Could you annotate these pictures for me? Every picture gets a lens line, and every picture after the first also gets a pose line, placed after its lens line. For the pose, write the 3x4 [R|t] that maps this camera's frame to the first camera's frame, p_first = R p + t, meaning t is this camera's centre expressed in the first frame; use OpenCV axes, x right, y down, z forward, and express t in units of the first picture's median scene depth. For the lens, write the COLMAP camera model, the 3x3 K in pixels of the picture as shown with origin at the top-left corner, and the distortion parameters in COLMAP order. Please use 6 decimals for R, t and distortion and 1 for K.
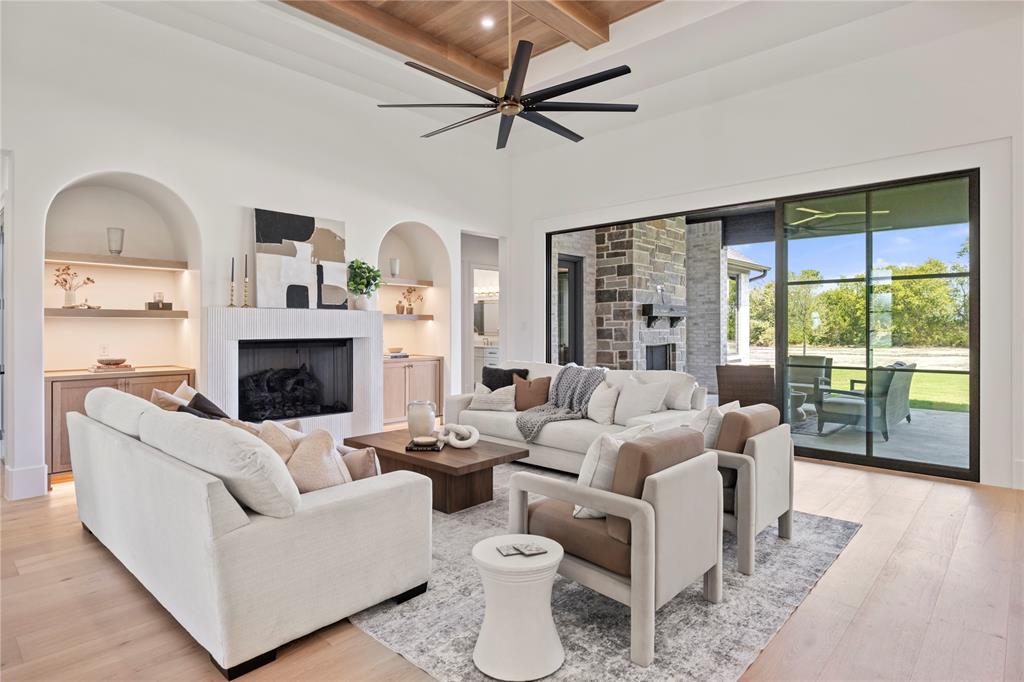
lens RADIAL K [[558.0, 0, 509.2], [0, 558.0, 322.0], [0, 0, 1]] dist [-0.001846, -0.000247]
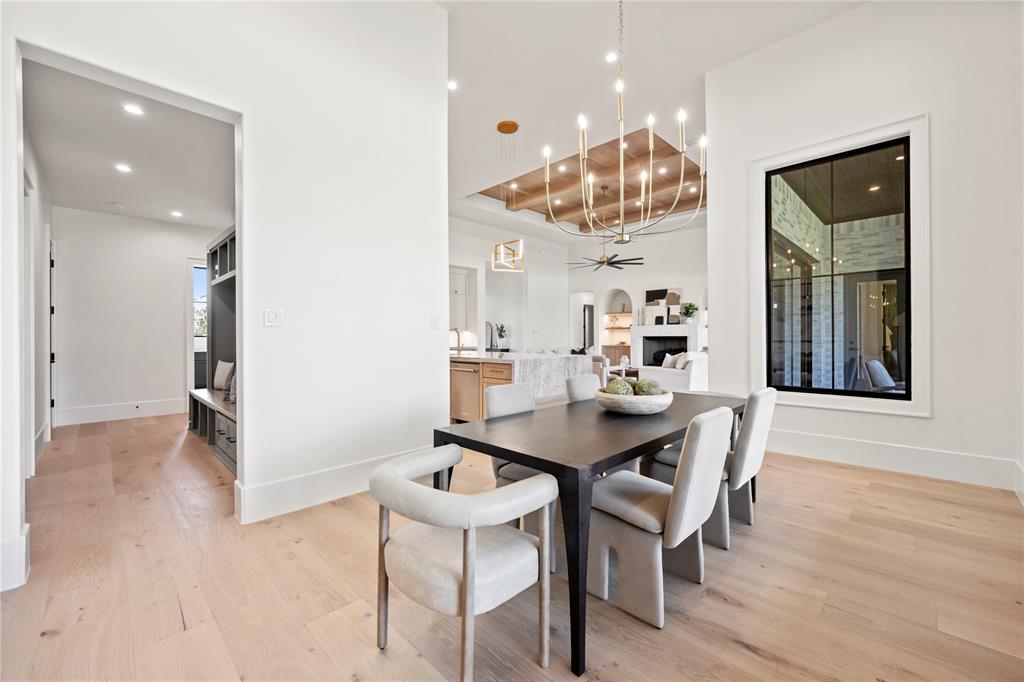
lens RADIAL K [[408.1, 0, 511.0], [0, 408.1, 337.9], [0, 0, 1]] dist [0.000077, -0.001036]
pose [[-0.048985, 0.002344, -0.998797, 1.568588], [0.010950, 0.999938, 0.001809, 0.026743], [0.998739, -0.010849, -0.049007, 0.371477]]
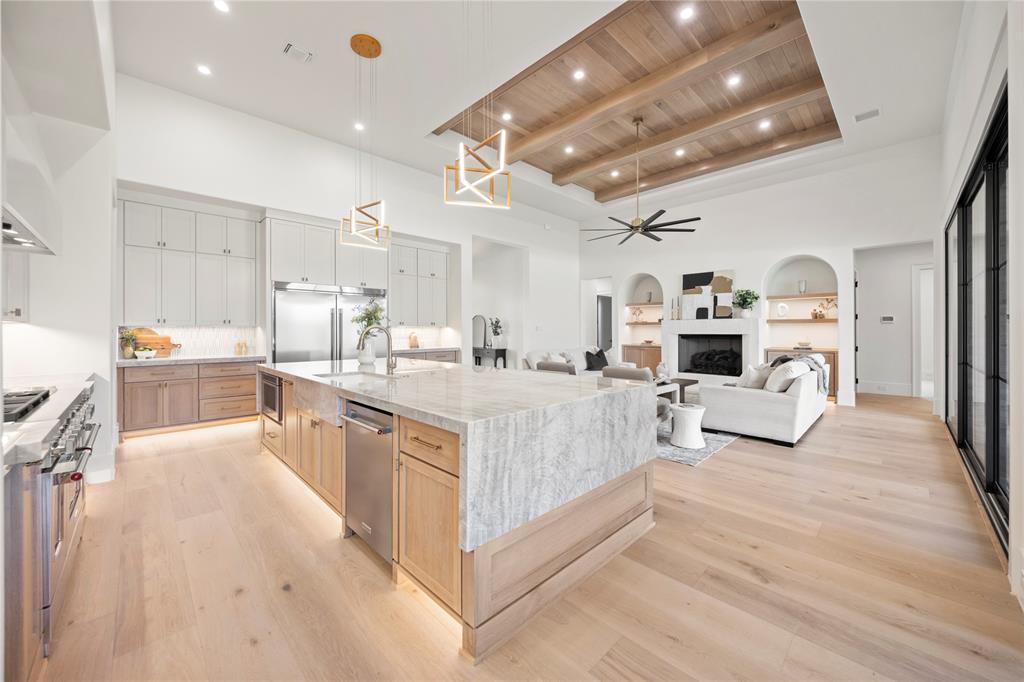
lens RADIAL K [[385.3, 0, 513.3], [0, 385.3, 332.5], [0, 0, 1]] dist [0.000198, -0.000291]
pose [[-0.058184, 0.003449, -0.998300, 1.029485], [0.009645, 0.999949, 0.002892, 0.013272], [0.998259, -0.009461, -0.058214, 0.383253]]
